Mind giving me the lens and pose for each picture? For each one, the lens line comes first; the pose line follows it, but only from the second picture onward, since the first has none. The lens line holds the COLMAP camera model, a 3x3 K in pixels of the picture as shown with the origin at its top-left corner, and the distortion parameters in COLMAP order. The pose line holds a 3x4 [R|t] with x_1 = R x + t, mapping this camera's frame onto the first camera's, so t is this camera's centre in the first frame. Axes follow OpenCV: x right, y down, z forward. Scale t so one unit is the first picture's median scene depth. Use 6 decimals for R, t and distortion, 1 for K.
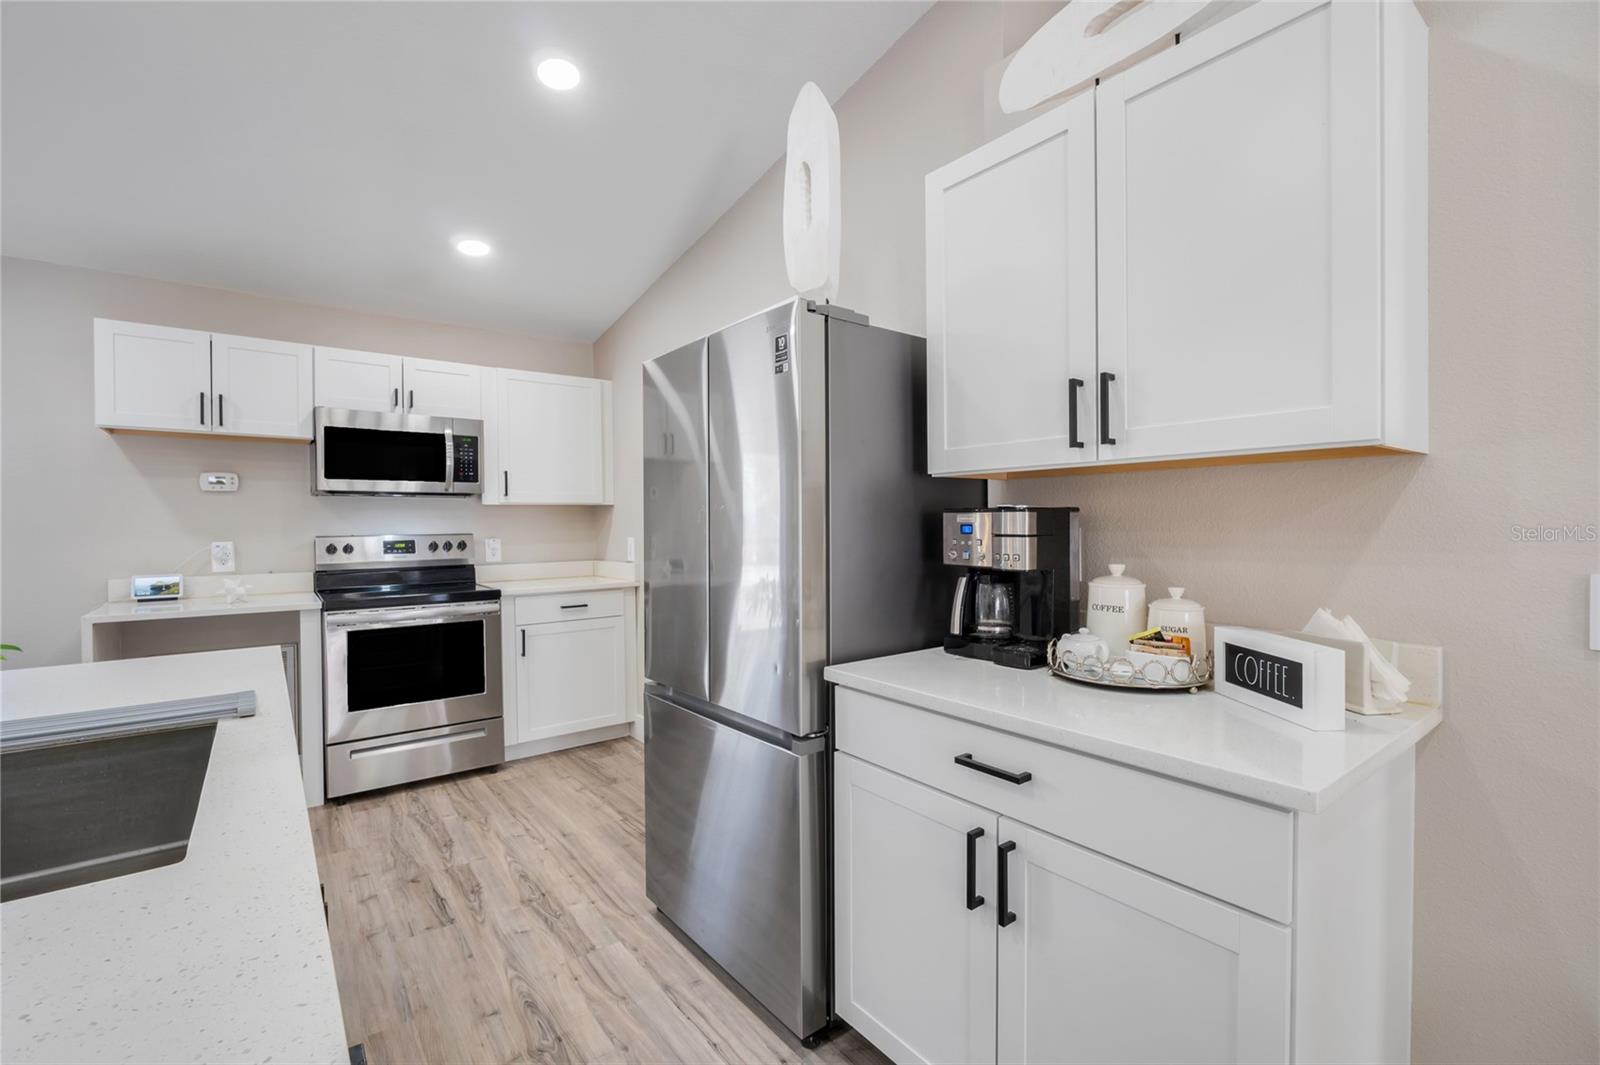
lens RADIAL K [[702.0, 0, 795.1], [0, 702.0, 528.8], [0, 0, 1]] dist [-0.004974, -0.000325]
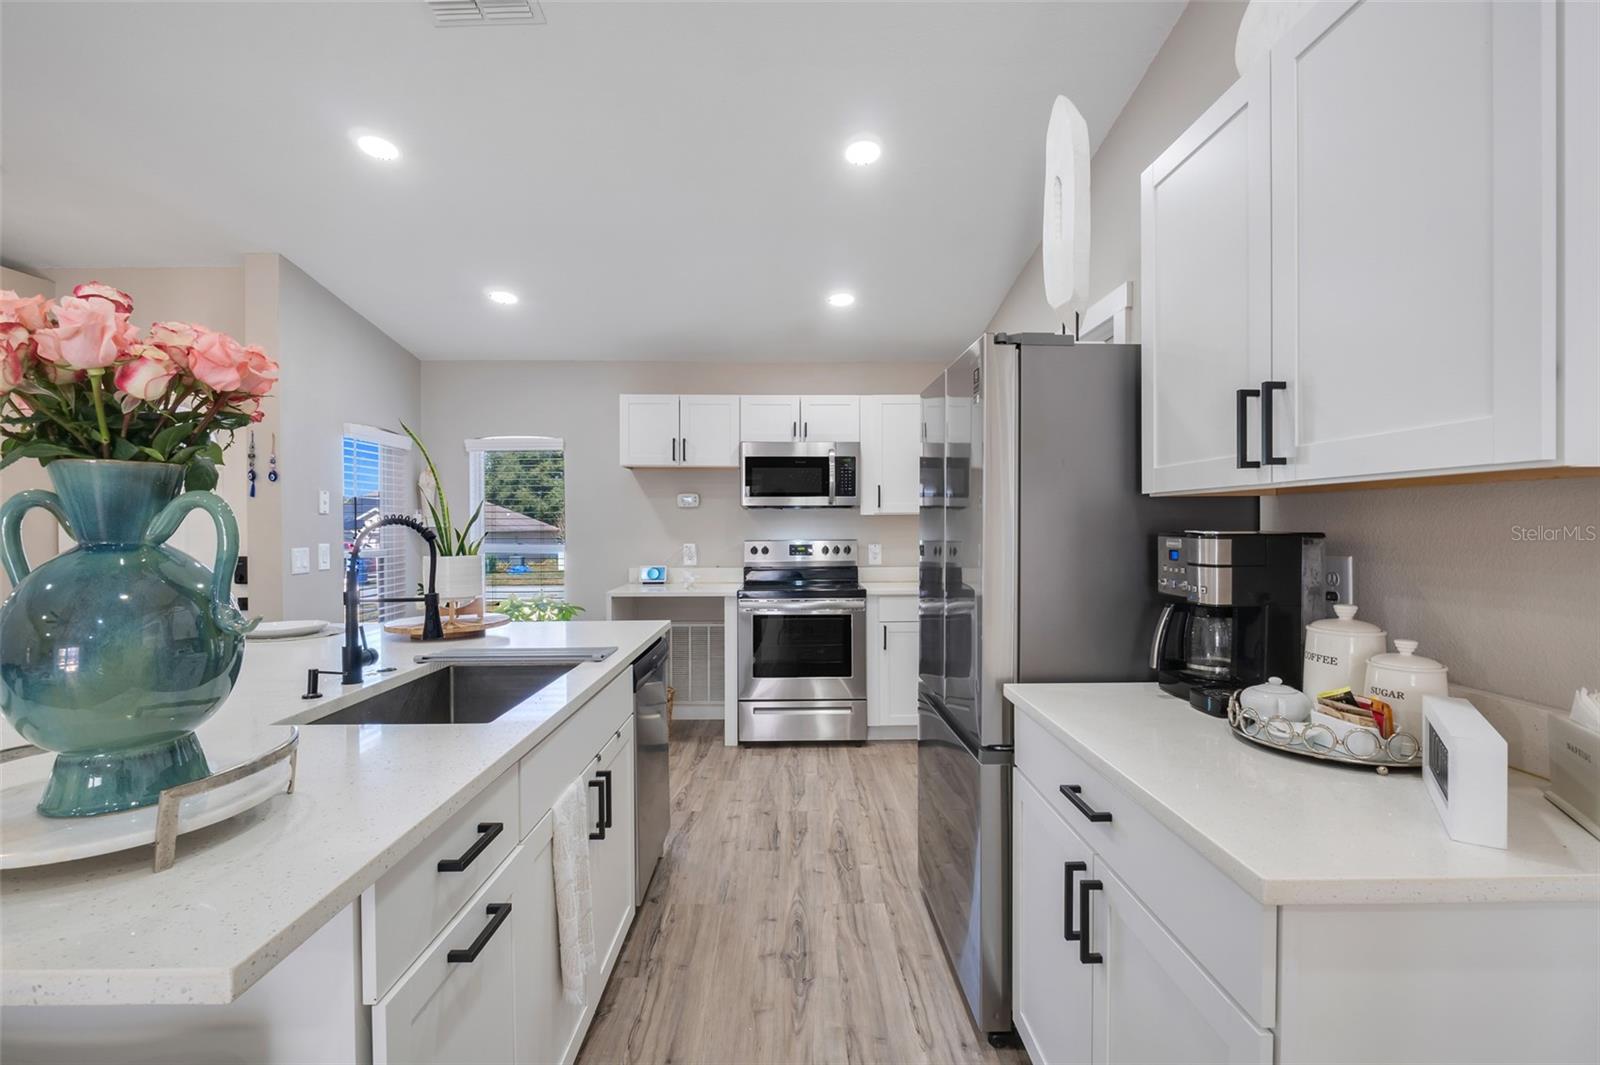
lens RADIAL K [[722.2, 0, 797.7], [0, 722.2, 528.4], [0, 0, 1]] dist [-0.003390, -0.000033]
pose [[0.803363, 0.007636, -0.595441, 0.231025], [-0.007728, 0.999967, 0.002397, -0.018435], [0.595439, 0.002675, 0.803396, -0.024343]]
